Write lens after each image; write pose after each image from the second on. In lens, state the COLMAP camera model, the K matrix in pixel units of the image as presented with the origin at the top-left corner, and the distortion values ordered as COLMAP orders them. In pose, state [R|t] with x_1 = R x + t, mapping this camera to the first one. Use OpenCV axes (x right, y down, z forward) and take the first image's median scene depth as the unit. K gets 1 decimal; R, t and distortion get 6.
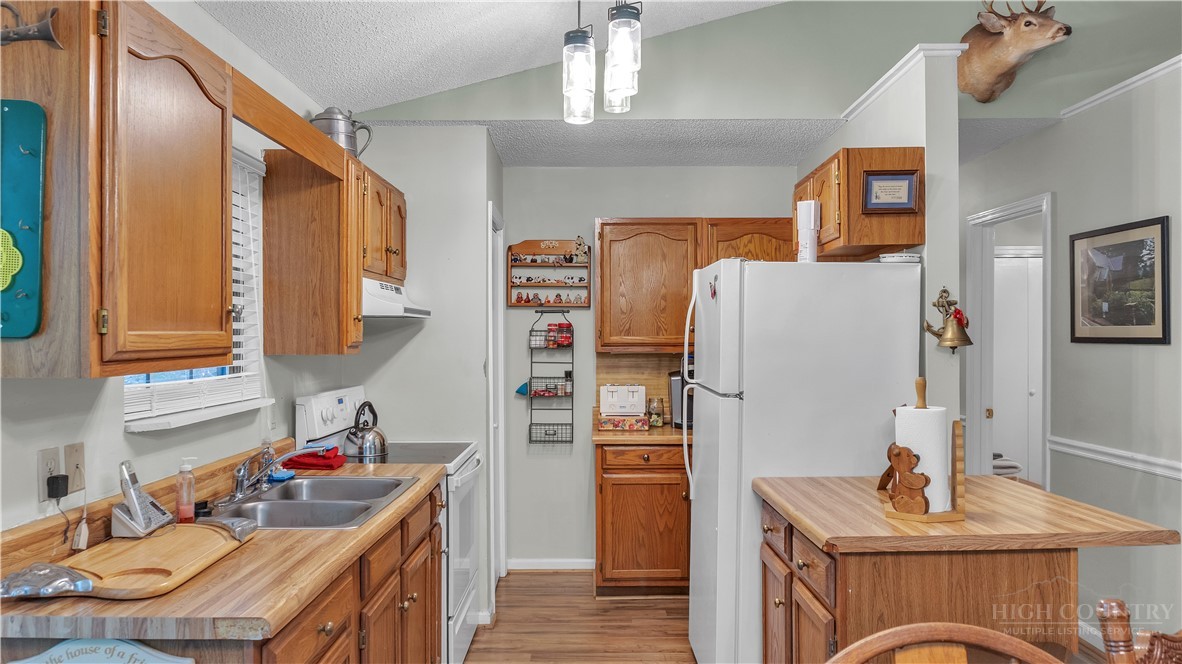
lens RADIAL K [[809.0, 0, 590.7], [0, 809.0, 341.8], [0, 0, 1]] dist [-0.032878, -0.003355]
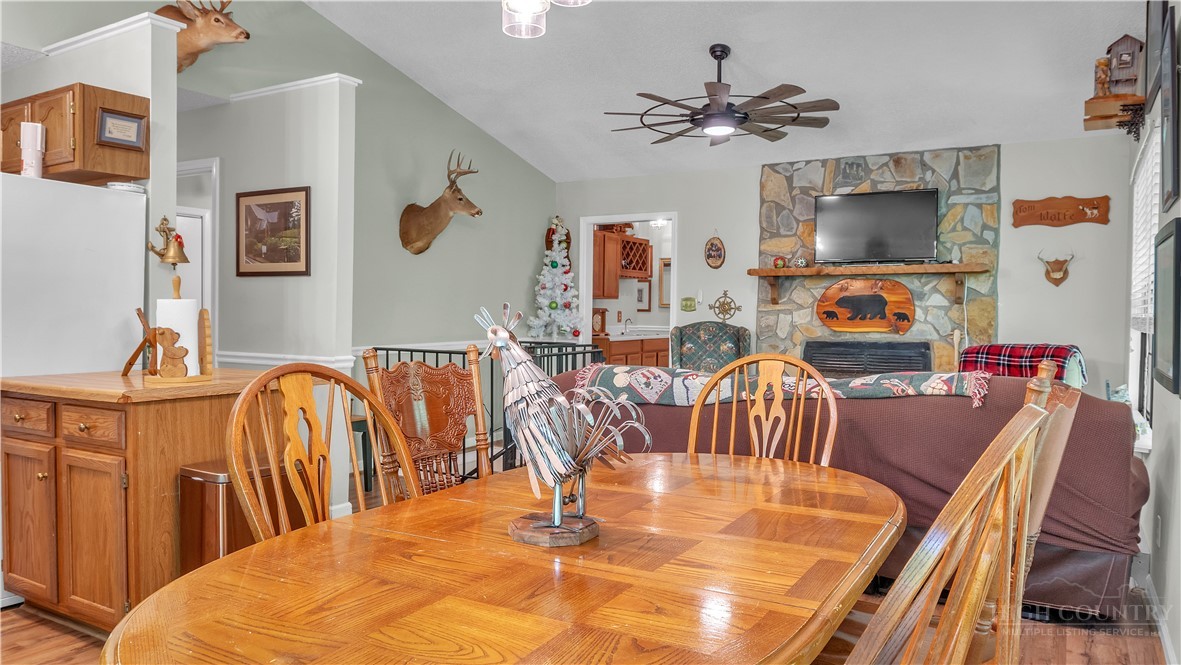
lens RADIAL K [[817.9, 0, 591.1], [0, 817.9, 311.0], [0, 0, 1]] dist [-0.002243, -0.004963]
pose [[0.502173, 0.015913, 0.864621, -0.297975], [-0.003393, 0.999859, -0.016432, 0.091599], [-0.864761, 0.005318, 0.502156, -0.183303]]
